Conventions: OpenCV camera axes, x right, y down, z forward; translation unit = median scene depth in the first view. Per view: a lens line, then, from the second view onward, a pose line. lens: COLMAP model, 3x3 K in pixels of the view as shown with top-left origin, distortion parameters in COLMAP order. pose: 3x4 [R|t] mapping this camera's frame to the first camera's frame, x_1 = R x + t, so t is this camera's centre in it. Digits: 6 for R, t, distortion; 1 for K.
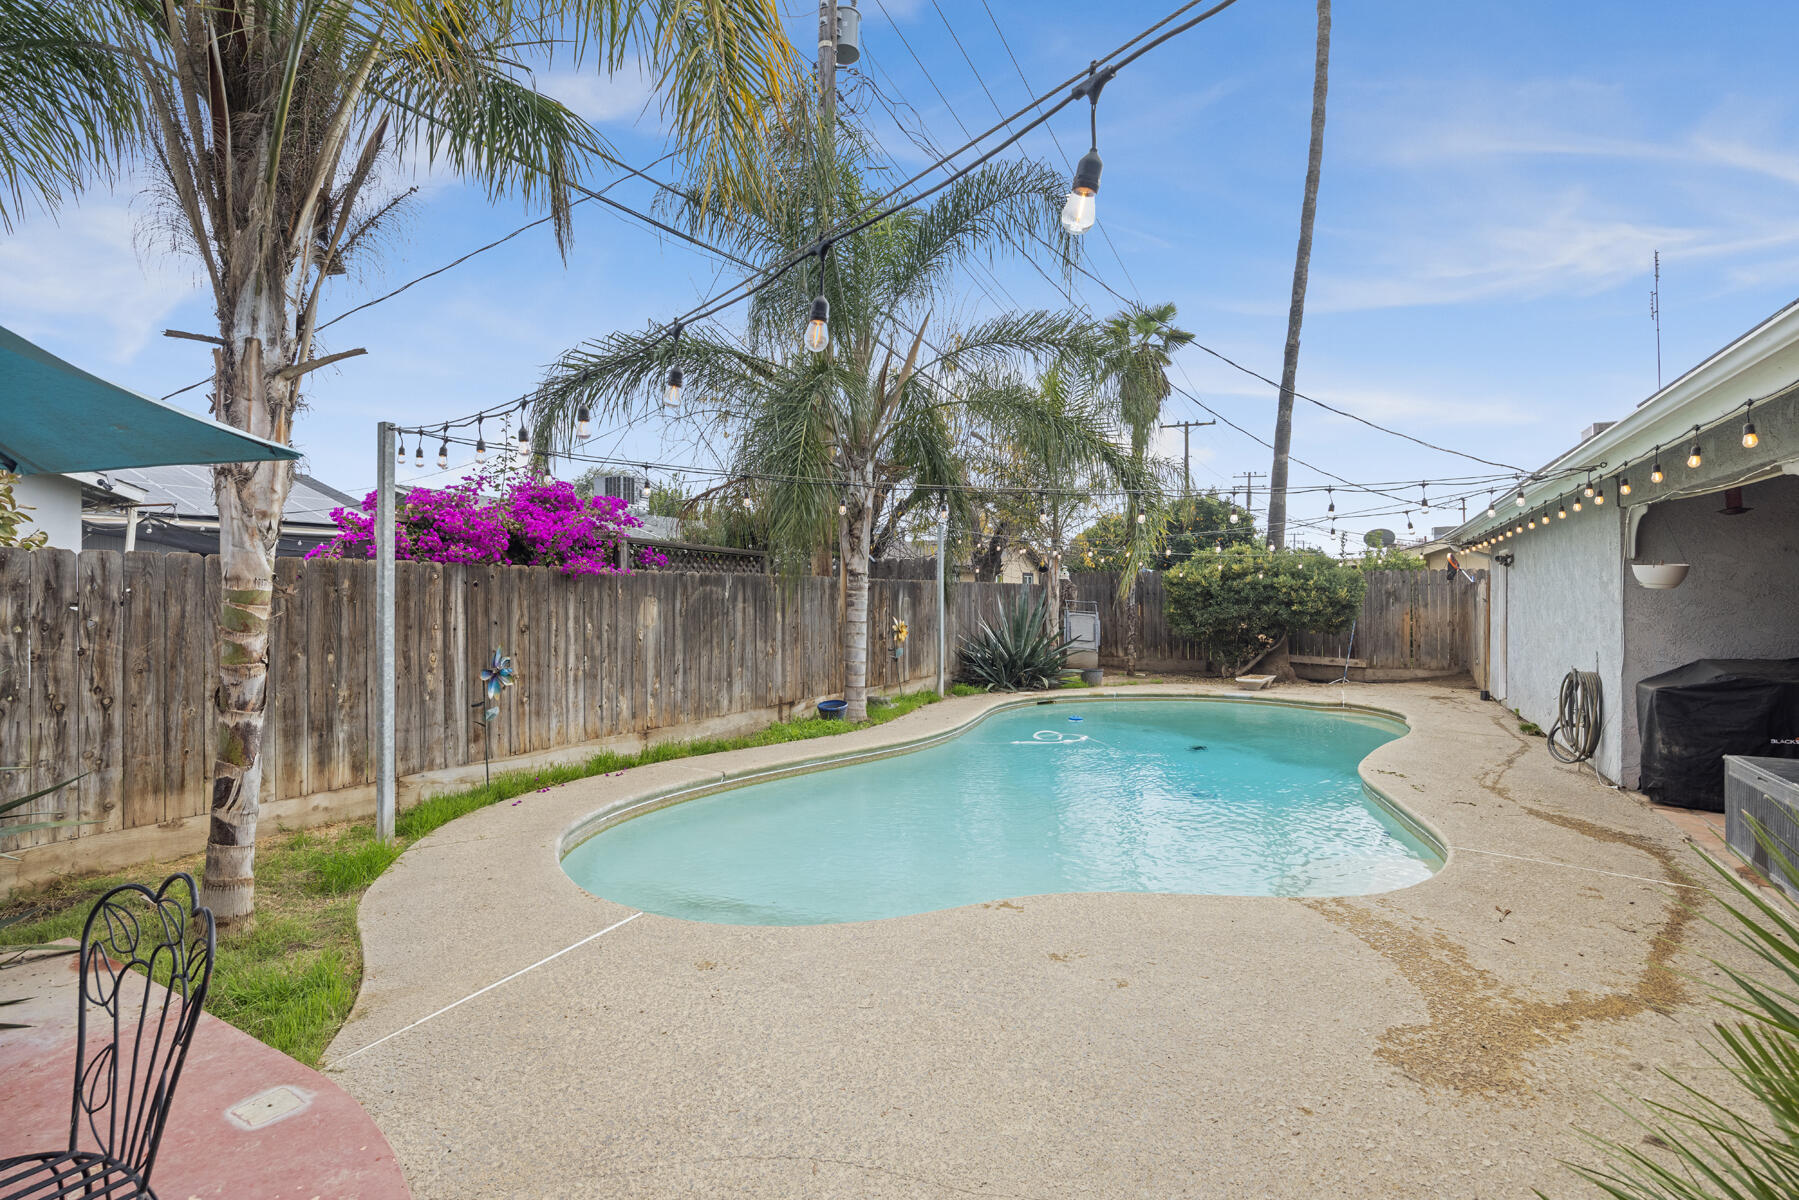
lens RADIAL K [[841.8, 0, 894.9], [0, 841.8, 597.3], [0, 0, 1]] dist [-0.000620, 0.000606]
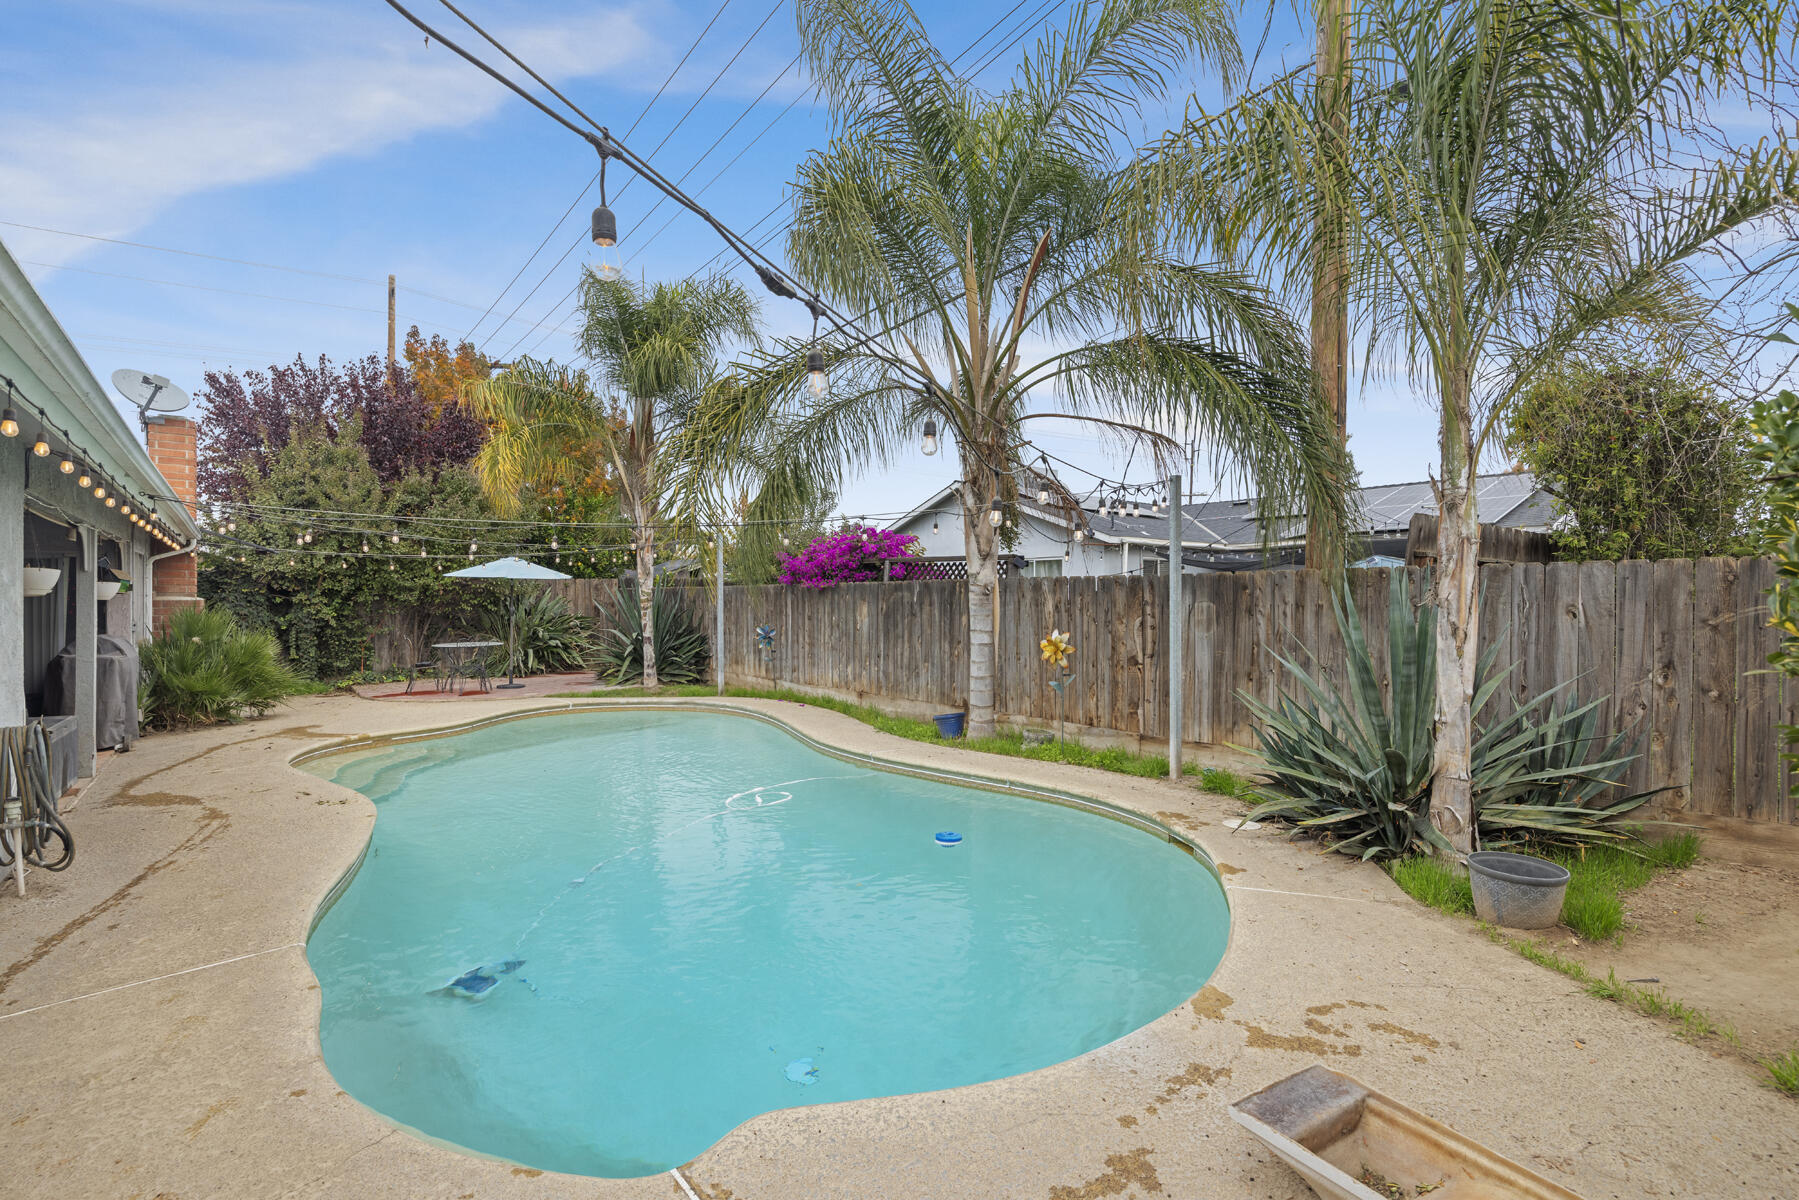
lens RADIAL K [[841.8, 0, 903.3], [0, 841.8, 606.4], [0, 0, 1]] dist [-0.000620, 0.000606]
pose [[-0.401047, 0.011220, -0.915989, 1.464764], [0.001715, 0.999932, 0.011498, -0.010786], [0.916056, 0.003040, -0.401039, 2.403041]]
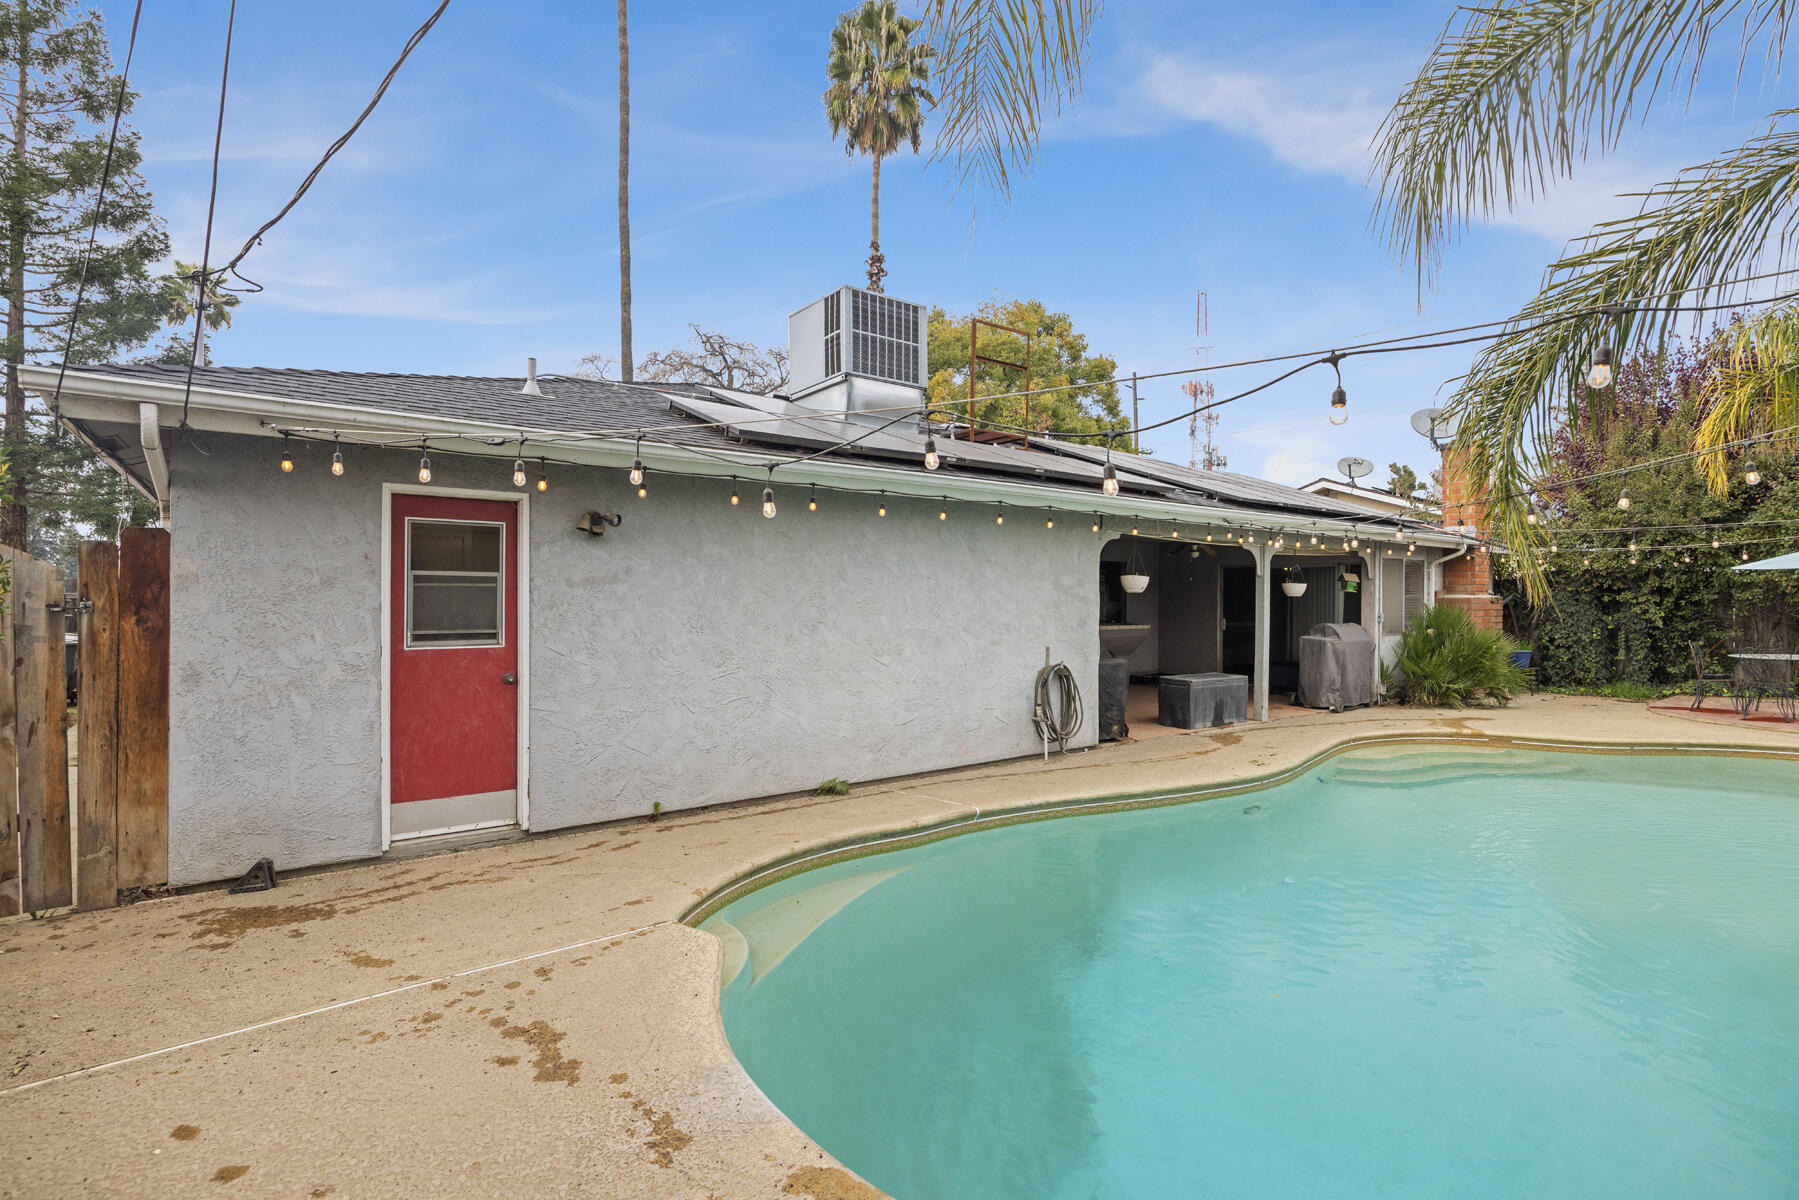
lens RADIAL K [[841.8, 0, 952.7], [0, 841.8, 601.6], [0, 0, 1]] dist [-0.000620, 0.000606]
pose [[-0.912155, -0.002048, 0.409840, 0.598647], [-0.001489, 0.999997, 0.001683, 0.004031], [-0.409843, 0.000924, -0.912156, 2.727998]]
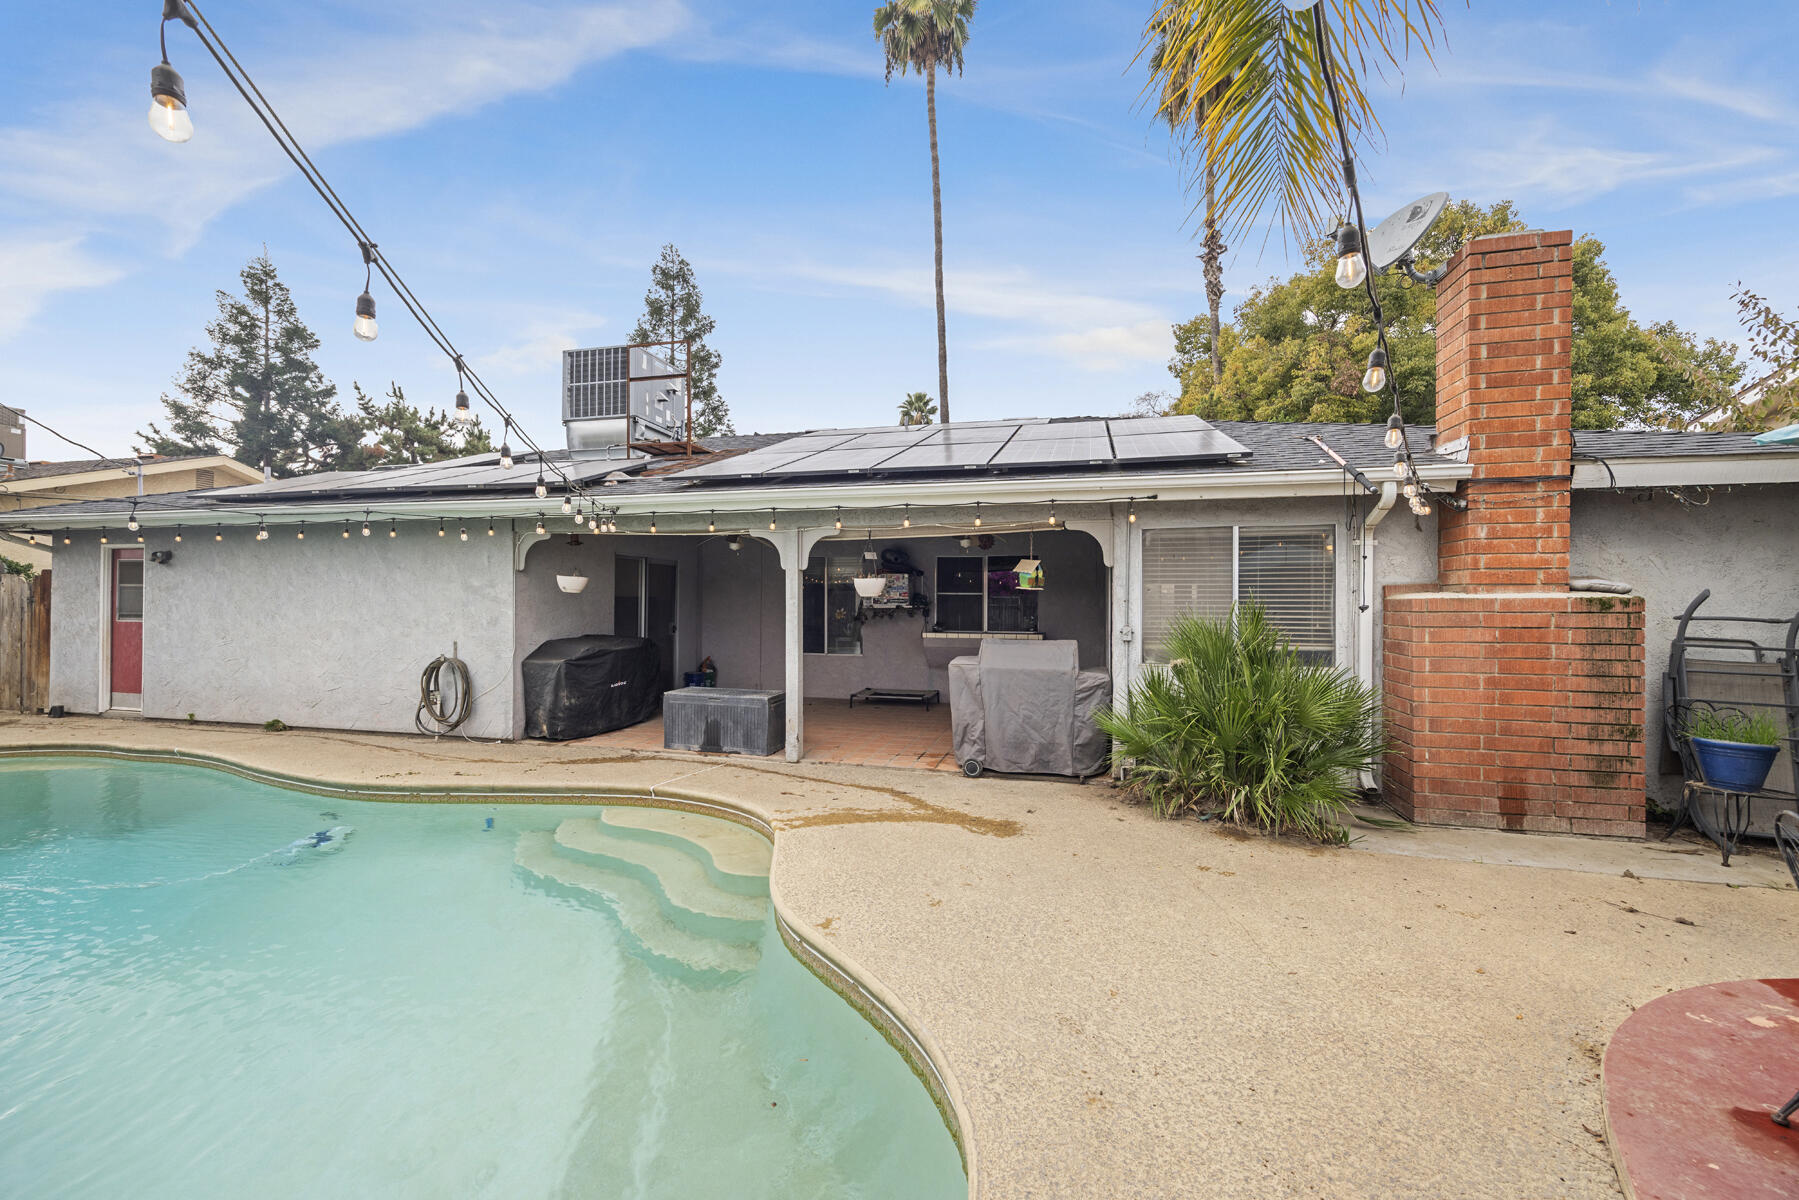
lens RADIAL K [[733.3, 0, 895.1], [0, 733.3, 595.3], [0, 0, 1]] dist [0.006671, 0.000135]
pose [[-0.238687, 0.004840, 0.971084, -0.537415], [-0.007781, 0.999946, -0.006897, -0.002400], [-0.971065, -0.009202, -0.238637, 0.864385]]
